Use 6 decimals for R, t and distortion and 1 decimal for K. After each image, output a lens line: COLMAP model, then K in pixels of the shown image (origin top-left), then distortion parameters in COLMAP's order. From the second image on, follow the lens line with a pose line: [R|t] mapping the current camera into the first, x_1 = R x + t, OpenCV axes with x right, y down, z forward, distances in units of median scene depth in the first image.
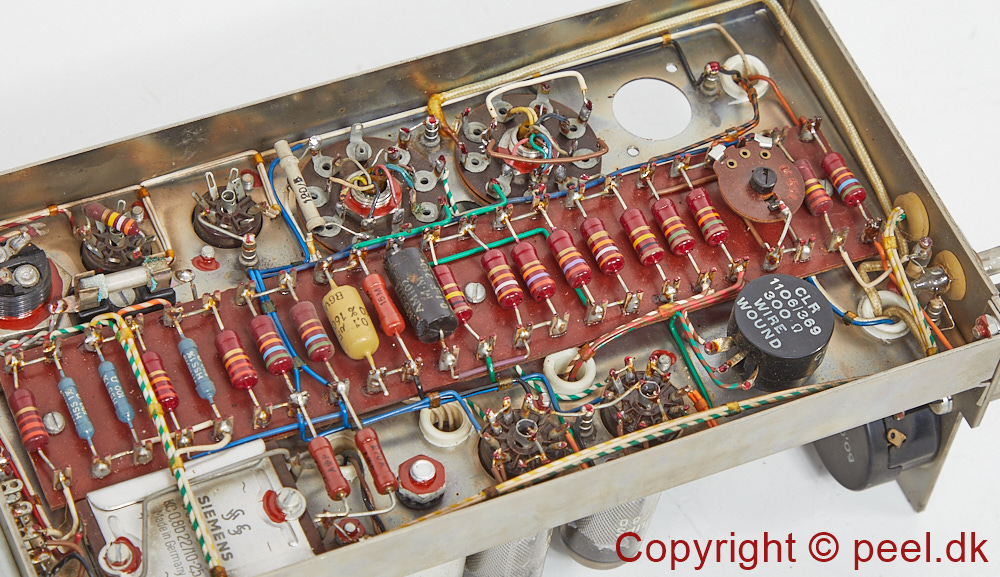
lens RADIAL K [[3194.3, 0, 500.0], [0, 3194.3, 288.5], [0, 0, 1]] dist [-0.003518, 0.875150]
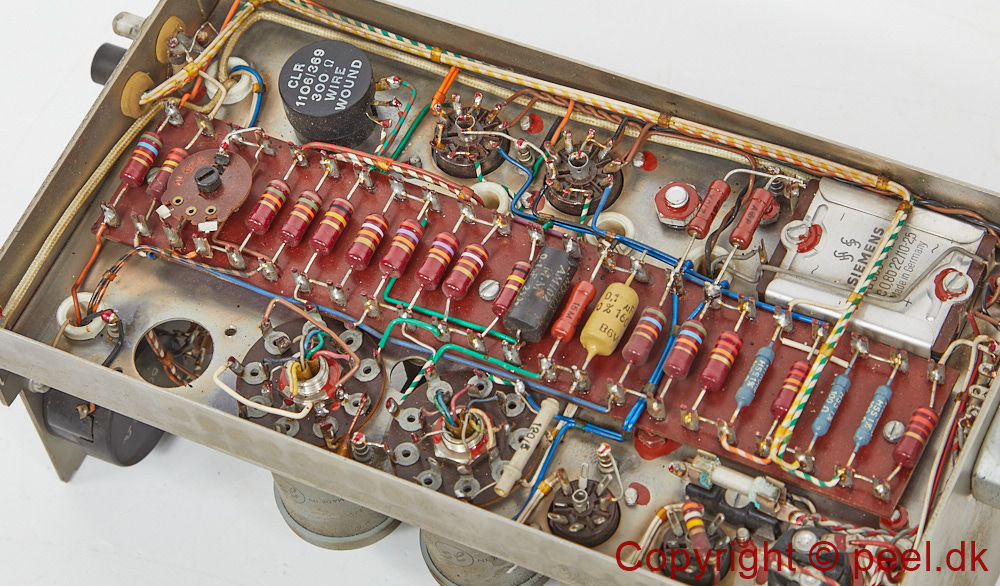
lens RADIAL K [[3084.7, 0, 500.0], [0, 3084.7, 293.0], [0, 0, 1]] dist [-0.036219, -0.134920]
pose [[-0.648764, -0.654335, 0.388524, -0.398433], [0.653889, -0.218163, 0.724455, -0.719365], [-0.389274, 0.724052, 0.569398, 0.444249]]
